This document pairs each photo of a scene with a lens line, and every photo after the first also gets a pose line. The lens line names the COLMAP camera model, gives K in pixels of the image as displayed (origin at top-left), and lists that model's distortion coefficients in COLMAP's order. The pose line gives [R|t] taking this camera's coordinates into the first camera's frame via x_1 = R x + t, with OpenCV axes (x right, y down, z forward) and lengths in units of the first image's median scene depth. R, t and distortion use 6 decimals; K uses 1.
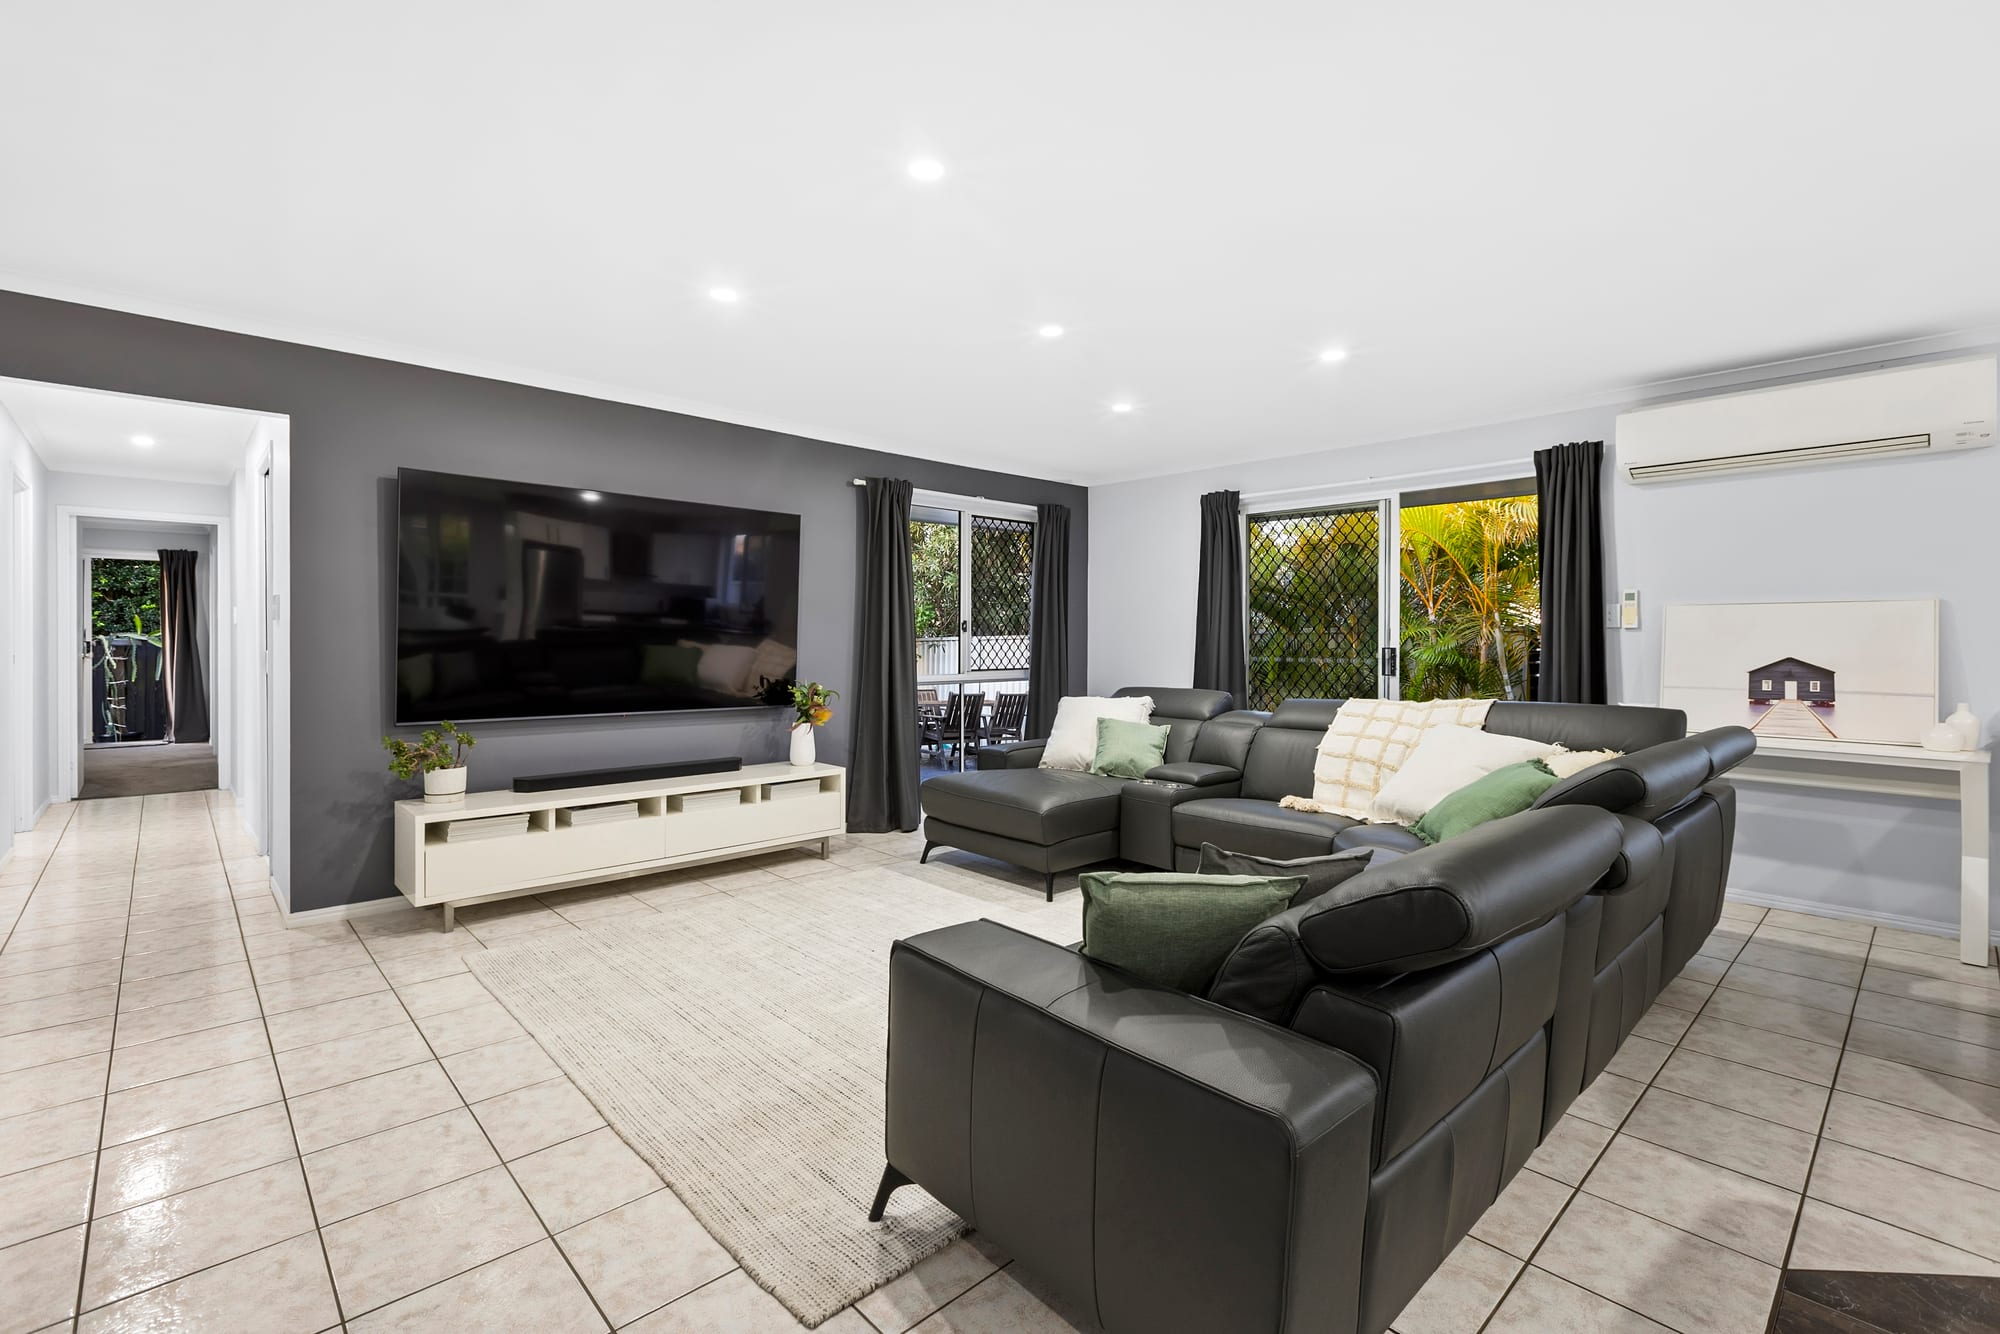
lens RADIAL K [[890.0, 0, 989.6], [0, 890.0, 645.0], [0, 0, 1]] dist [0.000666, -0.000184]
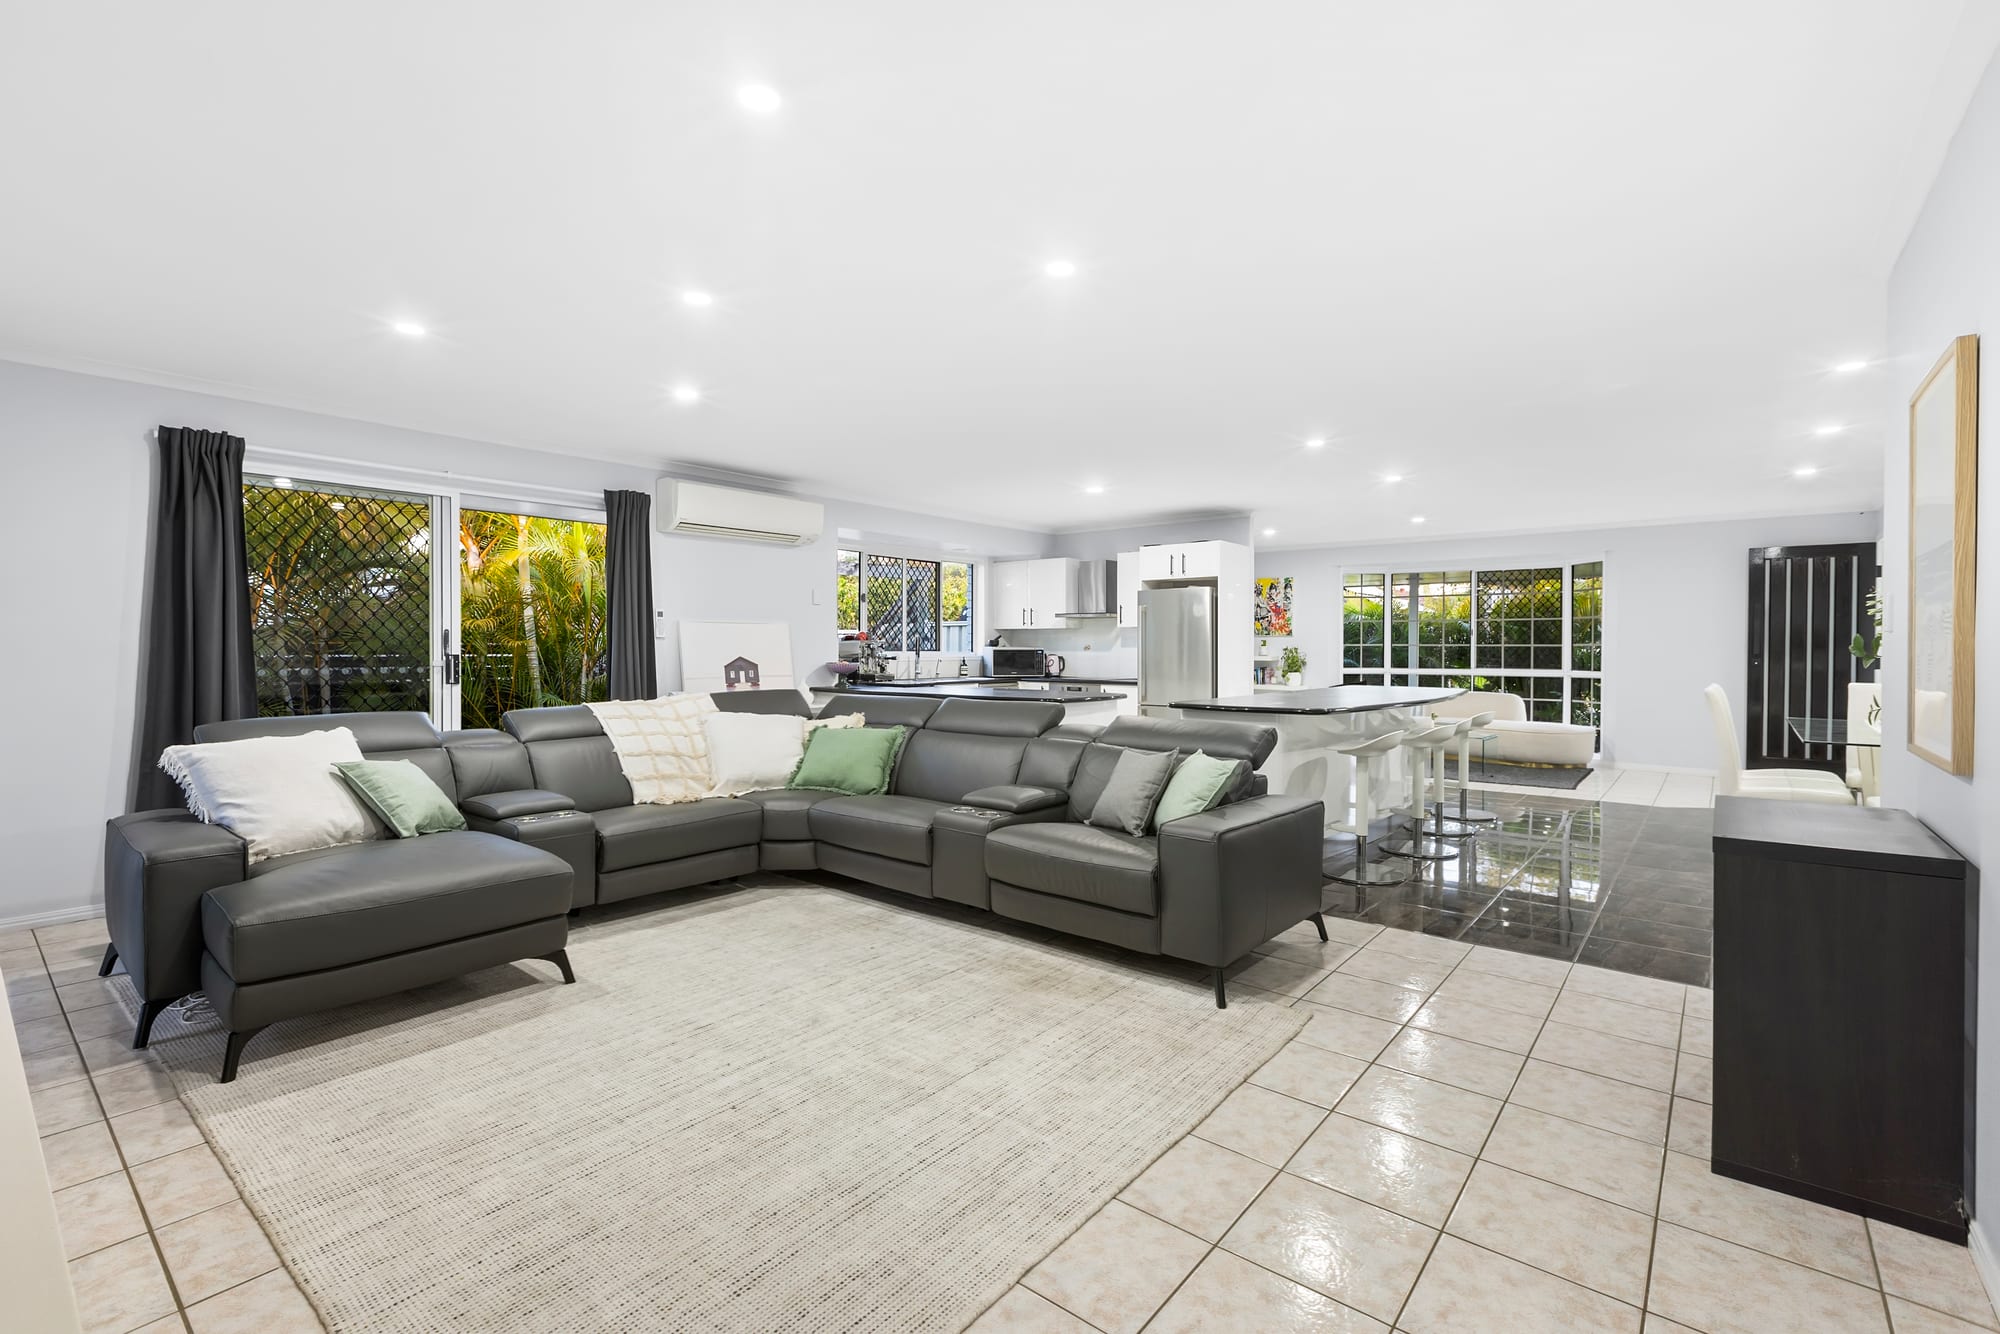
lens RADIAL K [[890.0, 0, 992.9], [0, 890.0, 662.4], [0, 0, 1]] dist [0.000666, -0.000184]
pose [[-0.129817, -0.021901, 0.991296, -0.319084], [0.005968, 0.999721, 0.022869, -0.004147], [-0.991520, 0.008885, -0.129650, 0.310060]]
